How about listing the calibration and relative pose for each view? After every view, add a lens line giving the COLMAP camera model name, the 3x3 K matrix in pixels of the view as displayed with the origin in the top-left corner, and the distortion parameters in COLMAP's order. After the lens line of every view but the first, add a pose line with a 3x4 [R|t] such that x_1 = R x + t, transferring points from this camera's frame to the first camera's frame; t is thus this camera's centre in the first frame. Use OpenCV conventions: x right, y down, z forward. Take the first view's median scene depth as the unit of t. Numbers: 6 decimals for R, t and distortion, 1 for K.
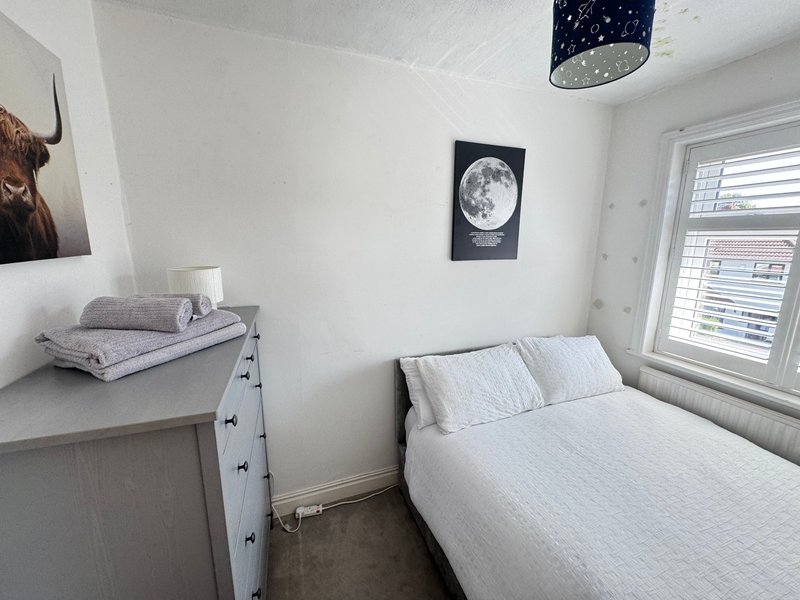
lens RADIAL K [[315.4, 0, 396.9], [0, 315.4, 300.0], [0, 0, 1]] dist [-0.003059, 0.000489]
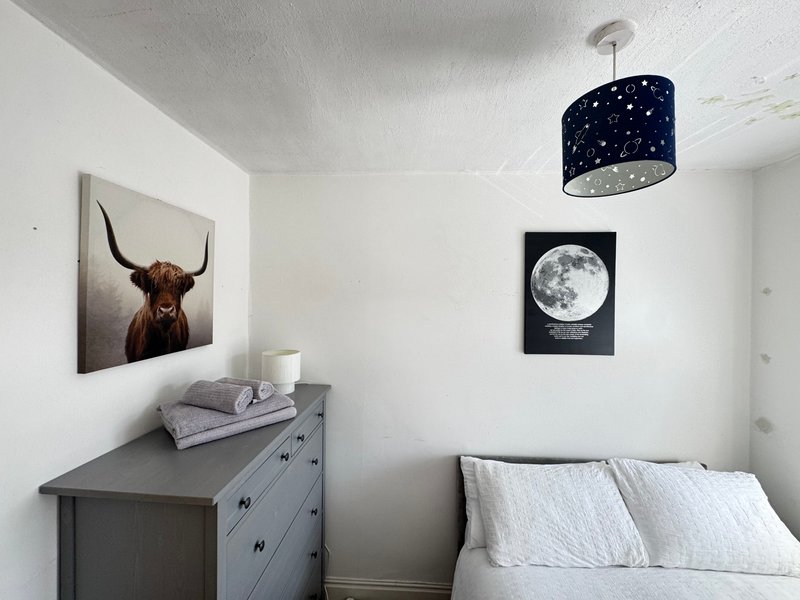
lens RADIAL K [[315.4, 0, 398.9], [0, 315.4, 301.2], [0, 0, 1]] dist [-0.003059, 0.000489]
pose [[0.920358, 0.008686, -0.390981, 0.205941], [-0.082183, 0.981725, -0.171647, -0.091384], [0.382344, 0.190109, 0.904252, 0.000309]]
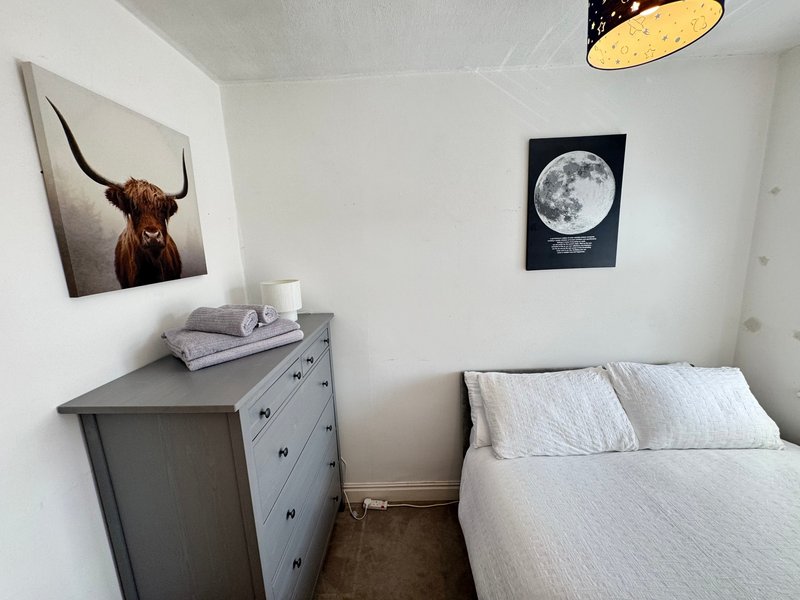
lens RADIAL K [[315.4, 0, 398.7], [0, 315.4, 300.1], [0, 0, 1]] dist [-0.003059, 0.000489]
pose [[0.931344, 0.023486, -0.363381, 0.172931], [-0.025477, 0.999675, -0.000688, -0.029999], [0.363247, 0.009899, 0.931640, 0.018328]]
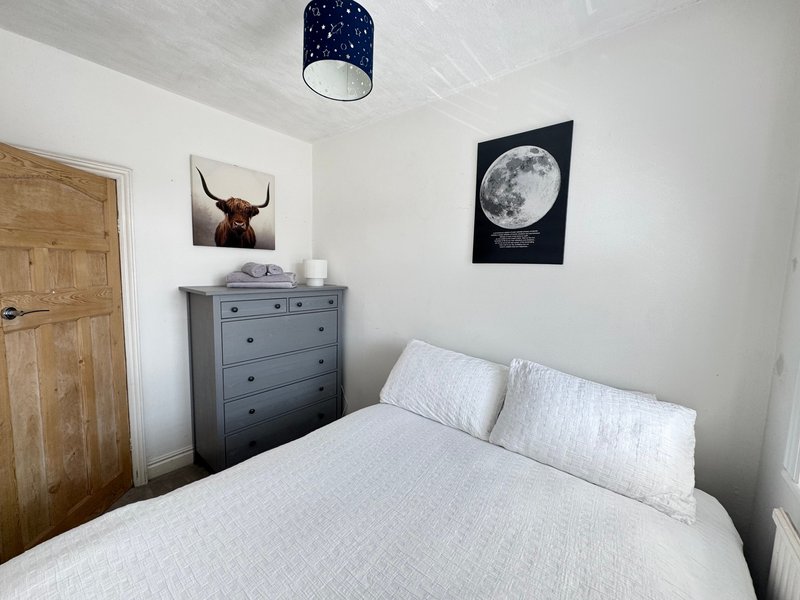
lens RADIAL K [[315.4, 0, 396.4], [0, 315.4, 300.6], [0, 0, 1]] dist [-0.003059, 0.000489]
pose [[0.517682, 0.099097, -0.849814, 0.937764], [-0.191121, 0.981565, -0.001965, 0.037917], [0.833953, 0.163434, 0.527078, 0.327234]]
